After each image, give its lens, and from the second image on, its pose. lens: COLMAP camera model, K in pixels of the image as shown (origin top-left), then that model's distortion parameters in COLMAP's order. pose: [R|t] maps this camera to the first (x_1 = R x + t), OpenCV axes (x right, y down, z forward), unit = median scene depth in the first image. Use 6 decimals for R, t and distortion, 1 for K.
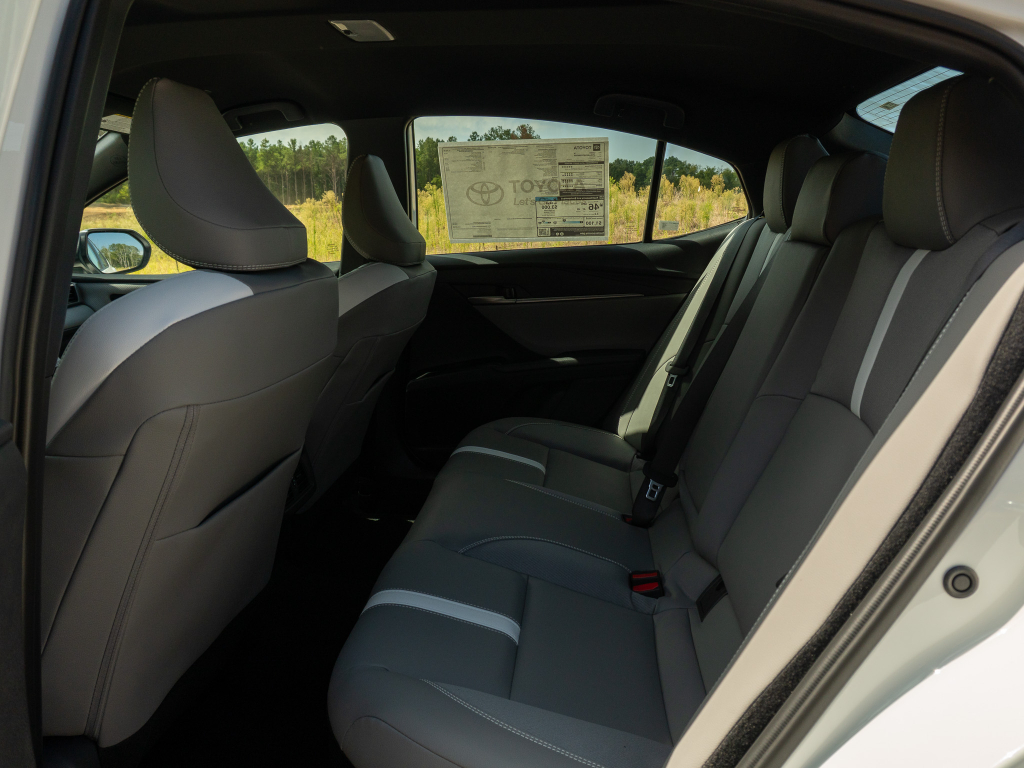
lens RADIAL K [[770.4, 0, 512.0], [0, 770.4, 384.0], [0, 0, 1]] dist [-0.025019, 0.002832]
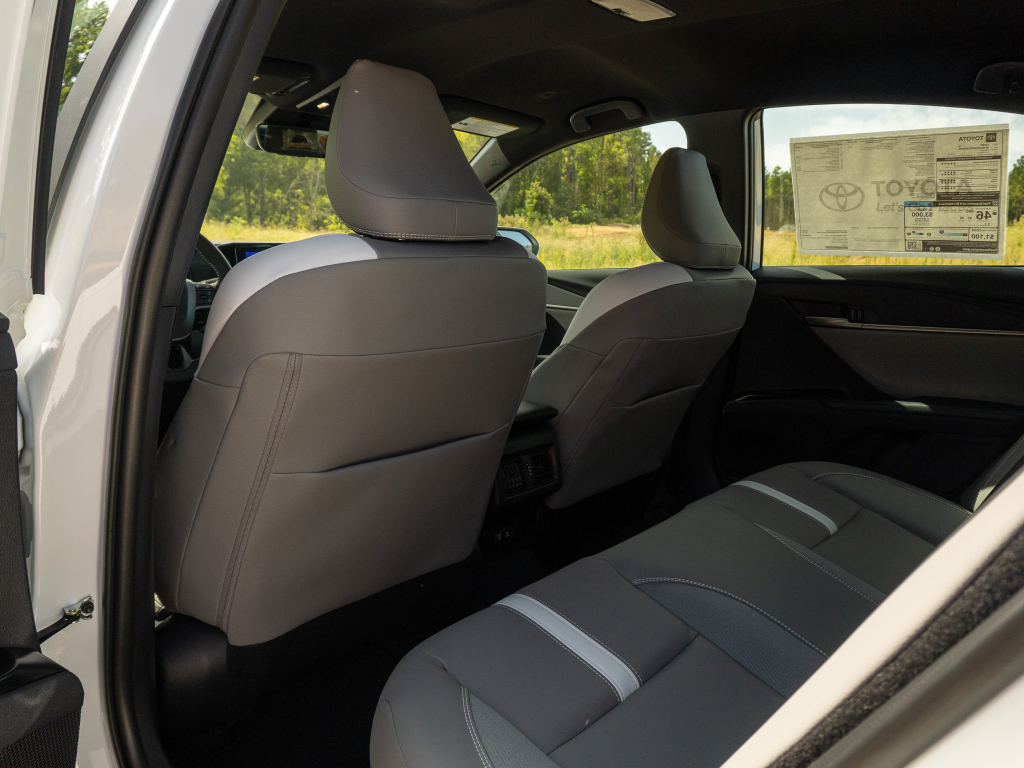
lens RADIAL K [[770.5, 0, 512.0], [0, 770.5, 384.0], [0, 0, 1]] dist [-0.013786, -0.013050]
pose [[0.814292, 0.143892, -0.562337, 0.176819], [-0.161970, 0.986633, 0.017922, 0.000542], [0.557399, 0.076488, 0.826714, 0.111813]]
